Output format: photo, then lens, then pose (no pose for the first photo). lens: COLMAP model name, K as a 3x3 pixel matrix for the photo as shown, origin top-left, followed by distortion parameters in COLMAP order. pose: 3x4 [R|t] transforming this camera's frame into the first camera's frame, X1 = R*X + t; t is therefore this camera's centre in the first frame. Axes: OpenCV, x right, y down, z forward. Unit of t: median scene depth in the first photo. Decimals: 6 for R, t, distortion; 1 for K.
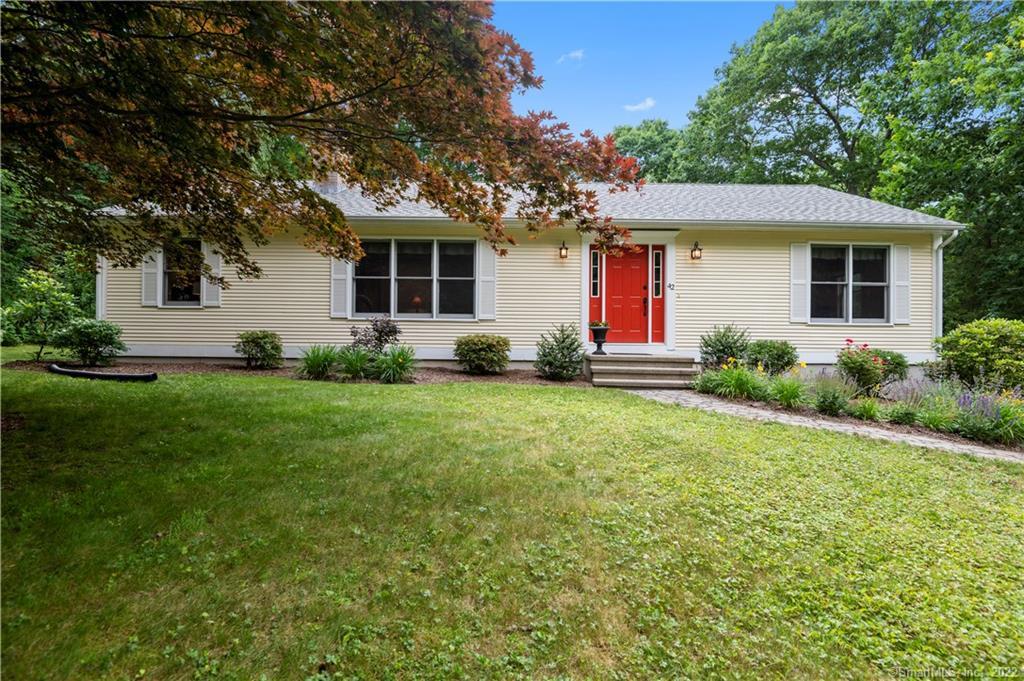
lens RADIAL K [[479.5, 0, 511.7], [0, 479.5, 344.0], [0, 0, 1]] dist [-0.000509, -0.000001]
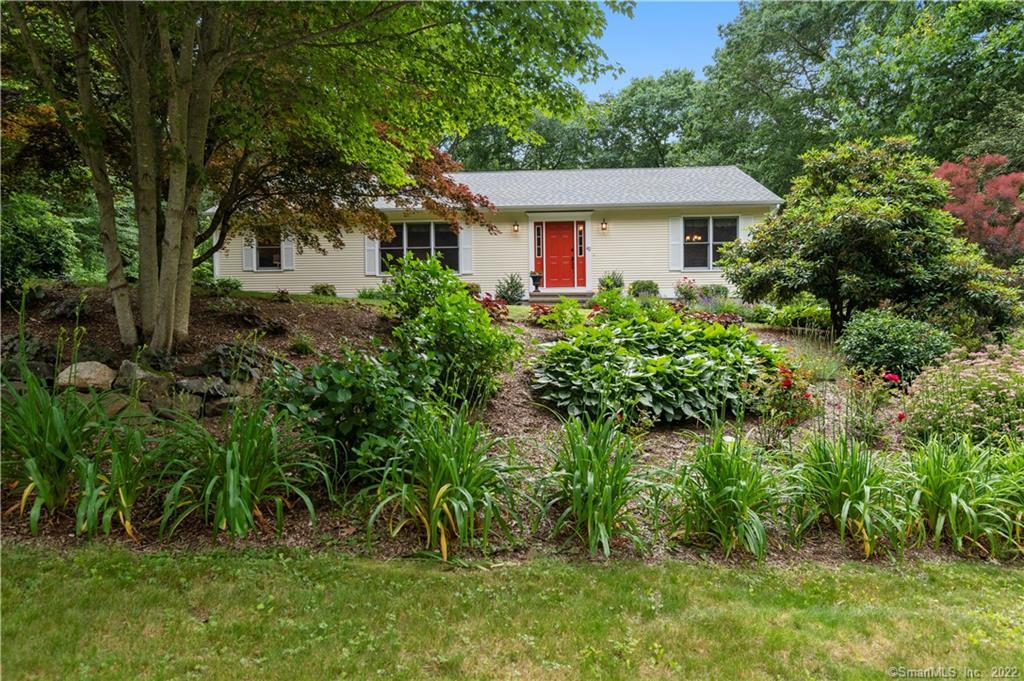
lens RADIAL K [[624.7, 0, 512.0], [0, 624.7, 342.5], [0, 0, 1]] dist [0.006276, 0.000740]
pose [[0.998250, -0.021248, -0.055183, 0.193011], [0.021465, 0.999764, 0.003352, 0.161904], [0.055099, -0.004531, 0.998471, -0.965162]]
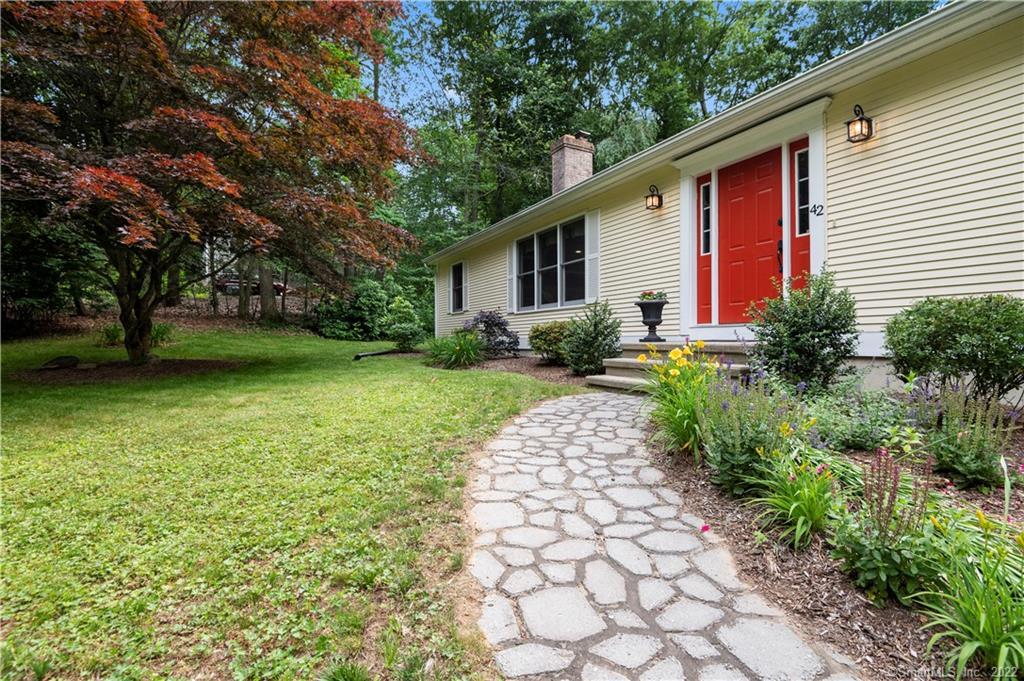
lens RADIAL K [[479.5, 0, 512.1], [0, 479.5, 339.5], [0, 0, 1]] dist [-0.000509, -0.000001]
pose [[0.486188, -0.017313, -0.873683, 0.620440], [0.010818, 0.999846, -0.013794, 0.024257], [0.873787, -0.002745, 0.486300, 0.454665]]
